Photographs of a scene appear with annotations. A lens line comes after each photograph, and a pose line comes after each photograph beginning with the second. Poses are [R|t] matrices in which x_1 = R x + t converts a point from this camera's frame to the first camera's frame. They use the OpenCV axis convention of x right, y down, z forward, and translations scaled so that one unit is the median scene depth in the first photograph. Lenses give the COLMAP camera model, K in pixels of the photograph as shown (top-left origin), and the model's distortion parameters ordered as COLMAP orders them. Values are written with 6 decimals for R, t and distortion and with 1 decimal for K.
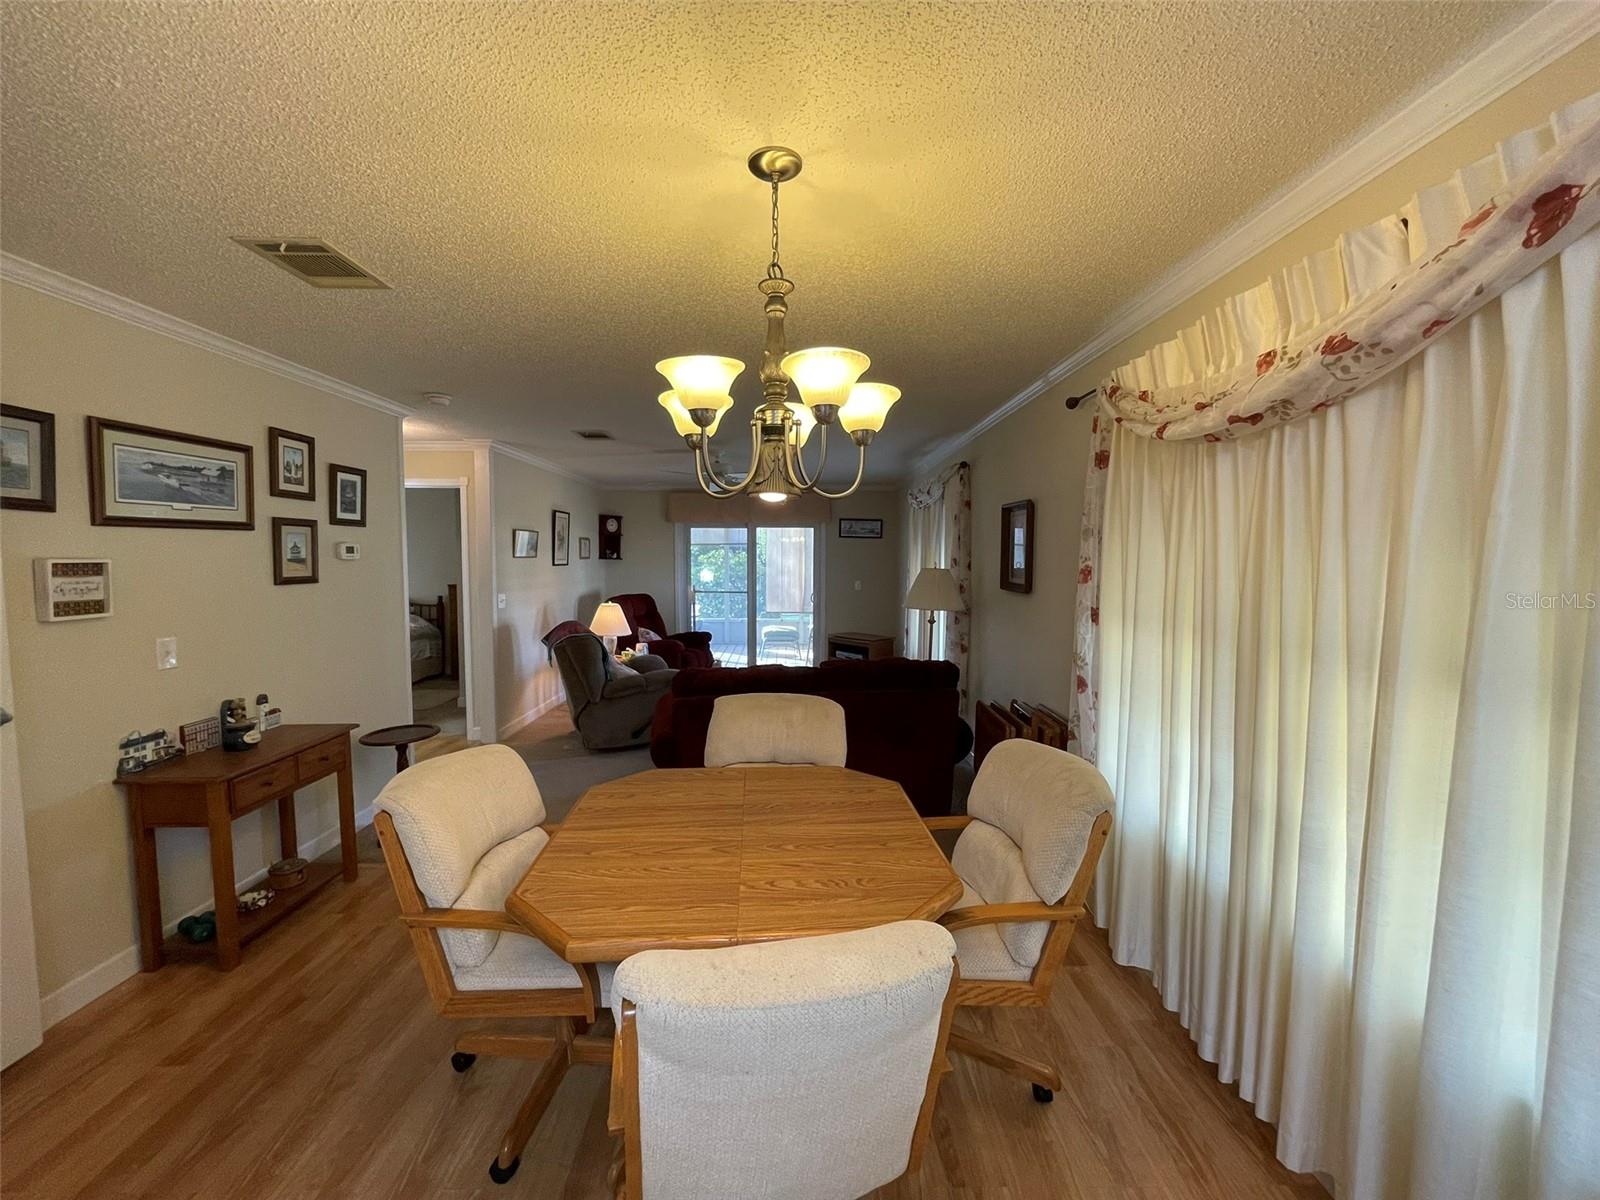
lens RADIAL K [[645.7, 0, 800.0], [0, 645.7, 600.0], [0, 0, 1]] dist [-0.002078, -0.000549]
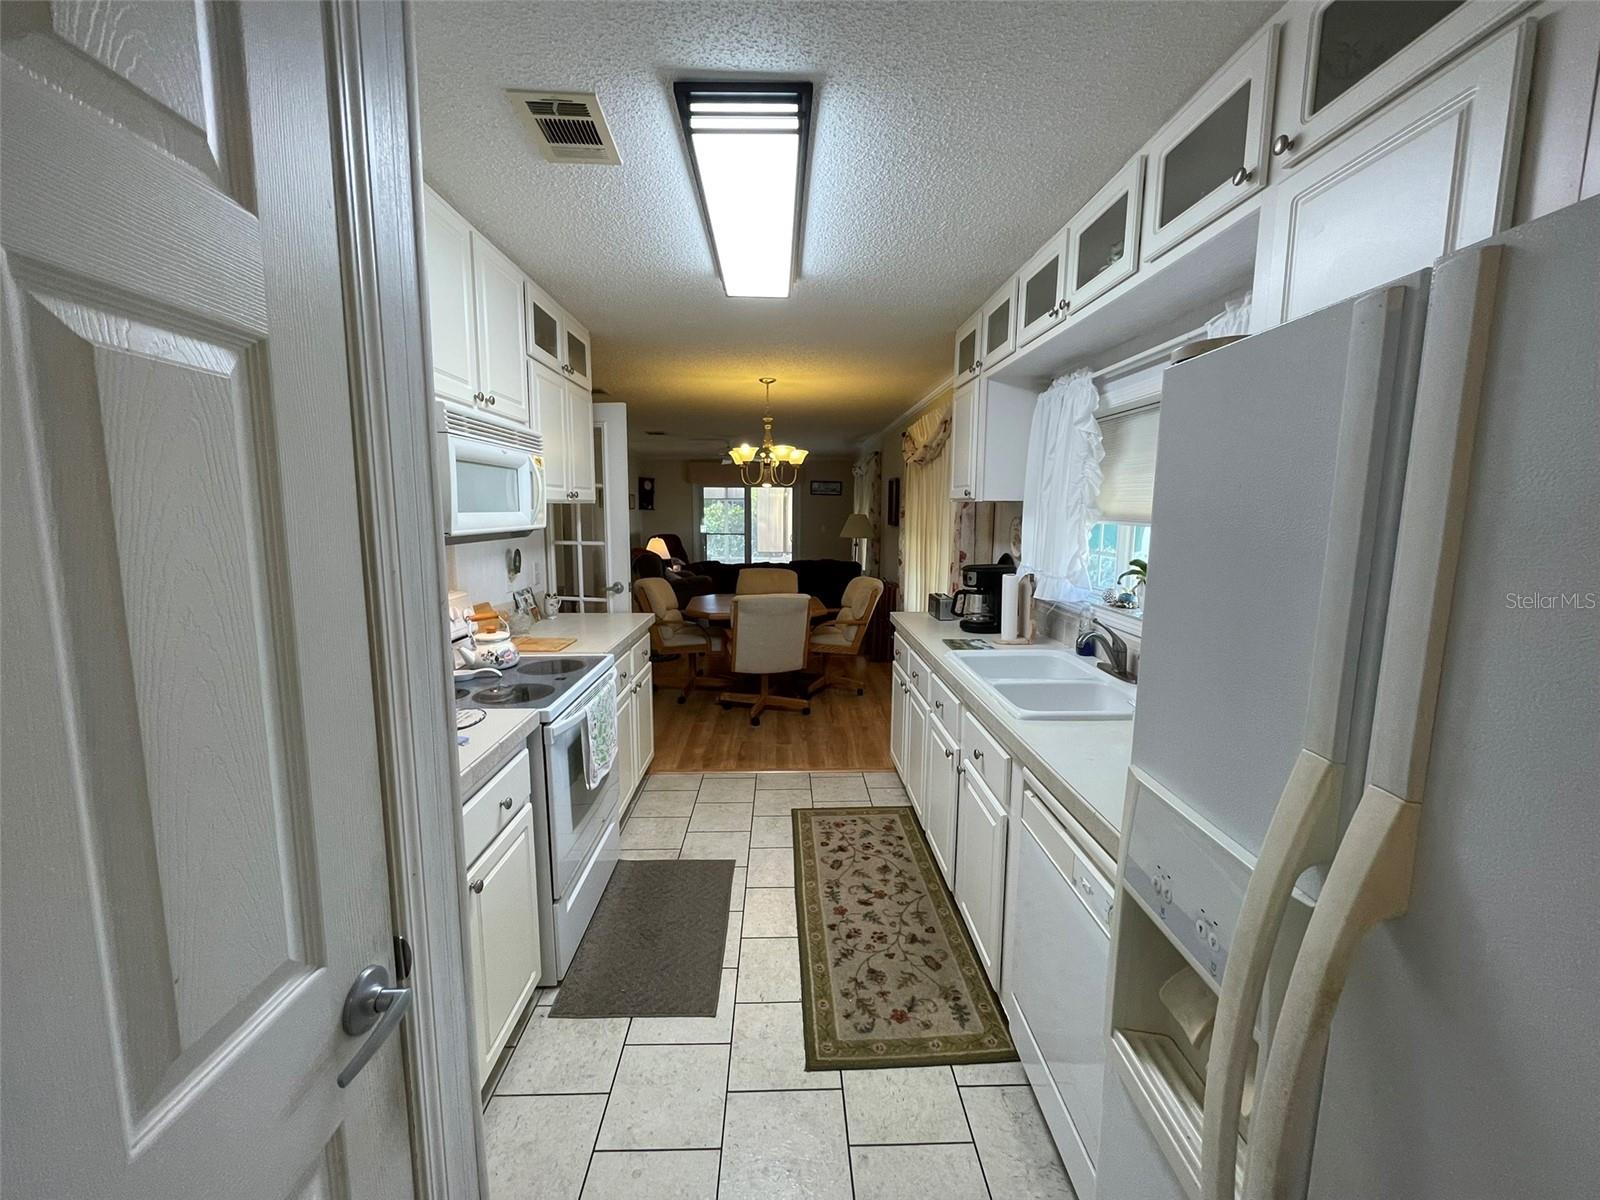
lens RADIAL K [[646.5, 0, 799.7], [0, 646.5, 598.7], [0, 0, 1]] dist [0.003925, 0.000217]
pose [[0.999824, -0.001277, 0.018693, 0.018834], [-0.000002, 0.997668, 0.068248, 0.056360], [-0.018737, -0.068236, 0.997493, -0.714403]]
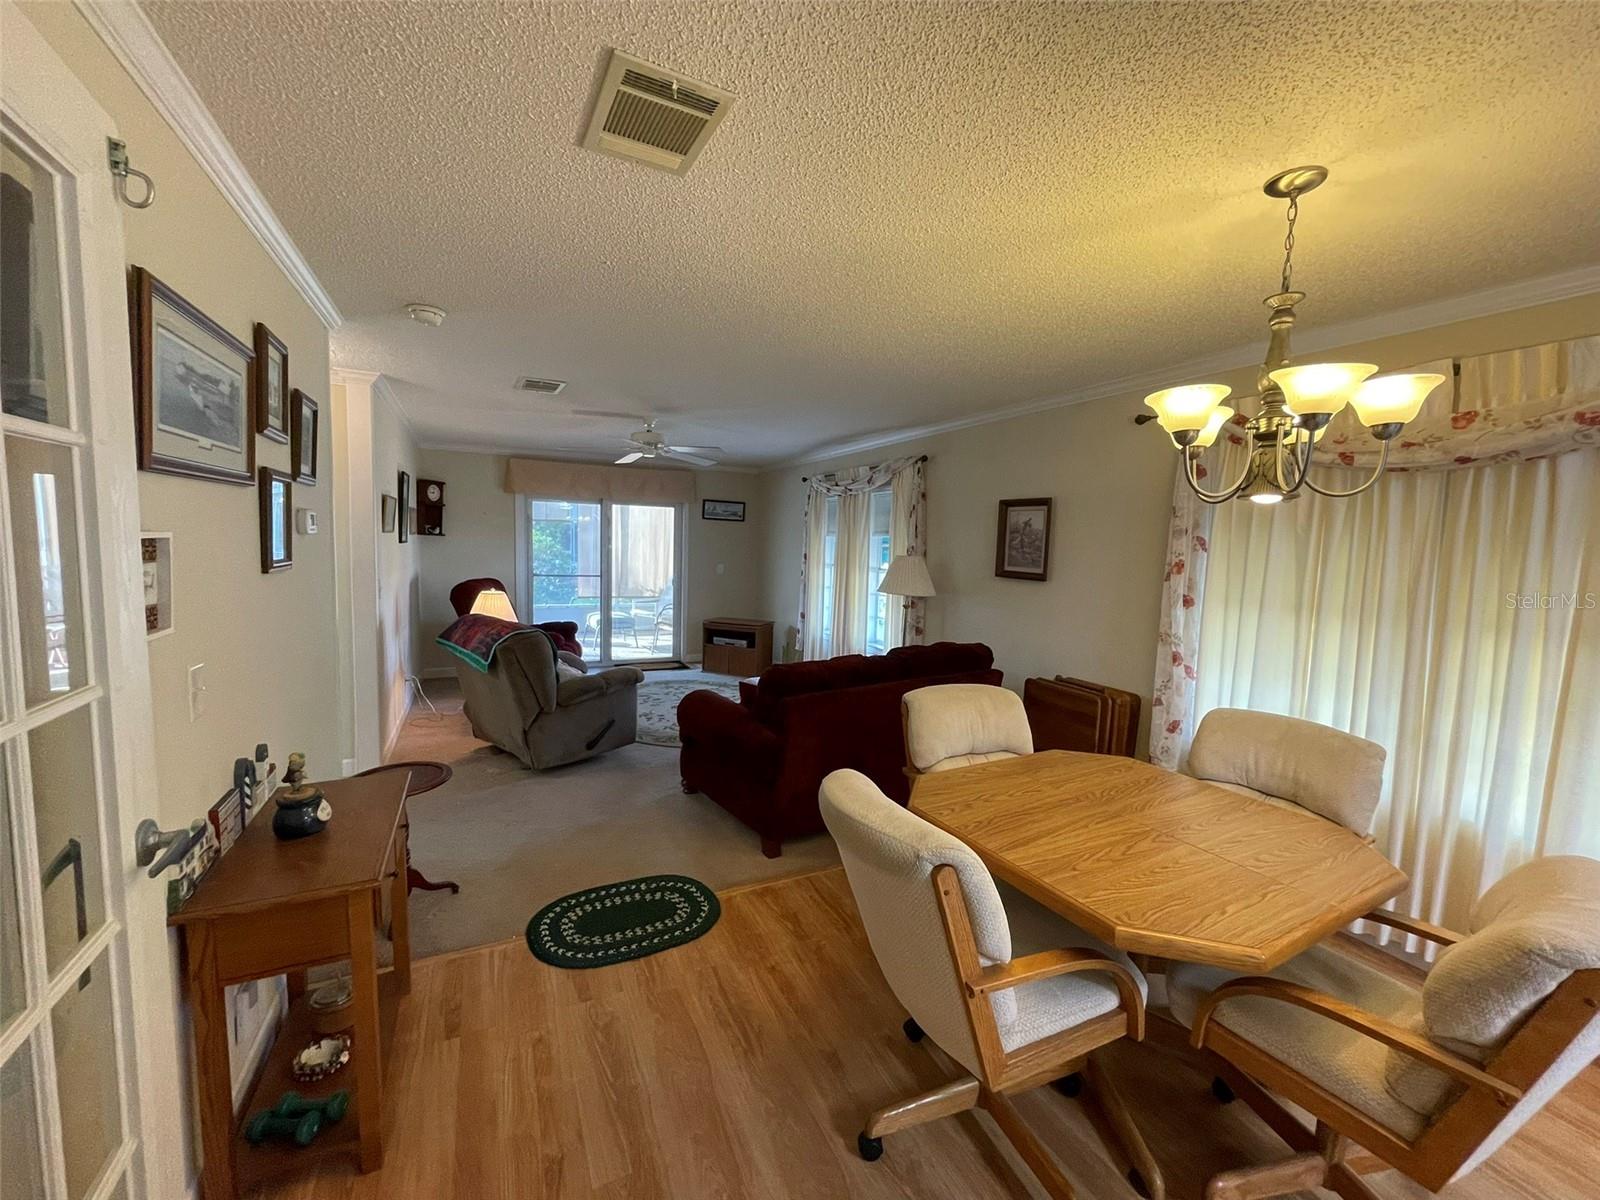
lens RADIAL K [[645.7, 0, 800.0], [0, 645.7, 600.0], [0, 0, 1]] dist [-0.002078, -0.000549]
pose [[0.901082, -0.015415, 0.433375, -0.392209], [0.002520, 0.999537, 0.030314, -0.009260], [-0.433641, -0.026224, 0.900704, 0.124083]]
